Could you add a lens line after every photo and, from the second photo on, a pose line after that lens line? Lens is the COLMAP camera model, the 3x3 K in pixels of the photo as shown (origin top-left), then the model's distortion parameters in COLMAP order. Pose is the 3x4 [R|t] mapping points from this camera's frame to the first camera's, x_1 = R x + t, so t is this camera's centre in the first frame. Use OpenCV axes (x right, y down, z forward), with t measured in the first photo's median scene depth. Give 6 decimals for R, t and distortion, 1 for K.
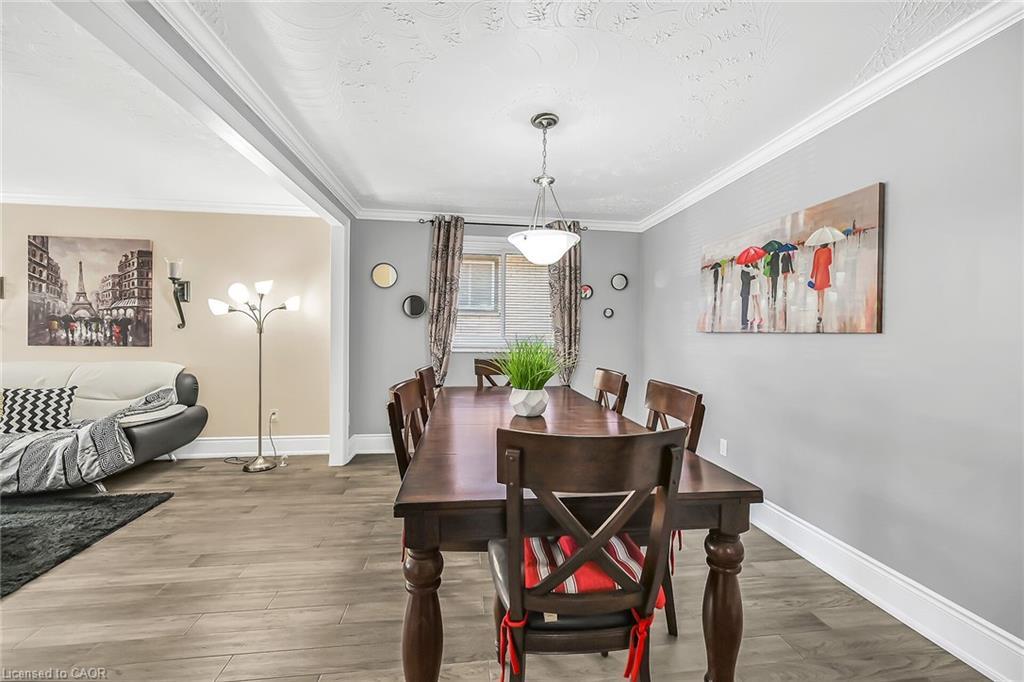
lens RADIAL K [[416.1, 0, 529.9], [0, 416.1, 338.0], [0, 0, 1]] dist [0.000627, -0.000030]
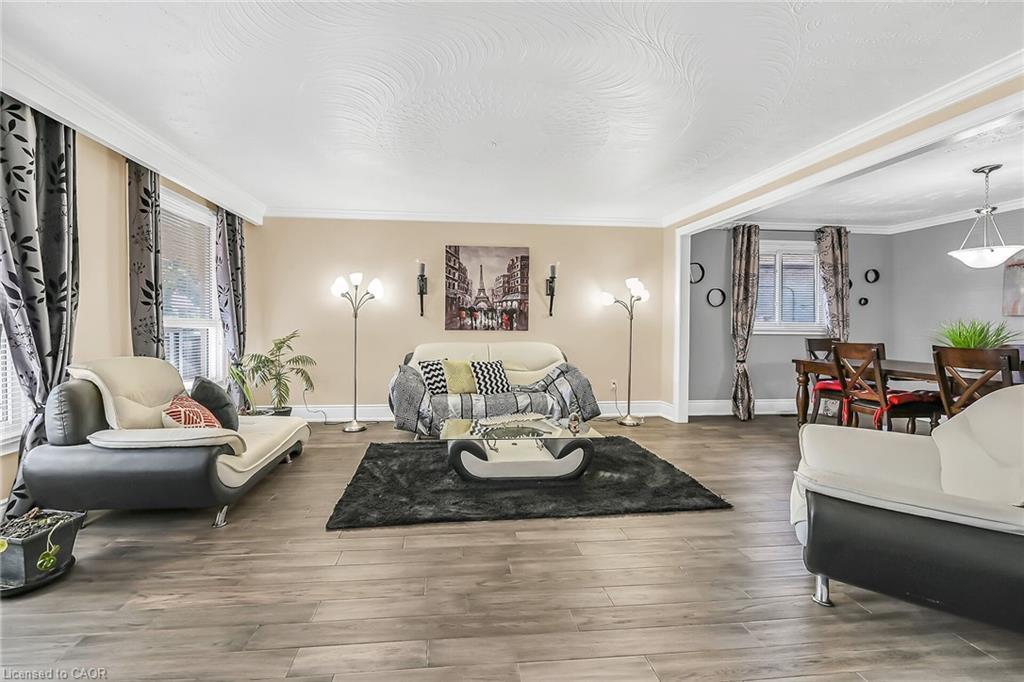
lens RADIAL K [[437.2, 0, 497.0], [0, 437.2, 338.9], [0, 0, 1]] dist [0.000009, 0.000057]
pose [[0.999678, -0.006472, -0.024529, -1.010198], [0.006855, 0.999855, 0.015572, 0.025370], [0.024424, -0.015735, 0.999578, -0.362995]]
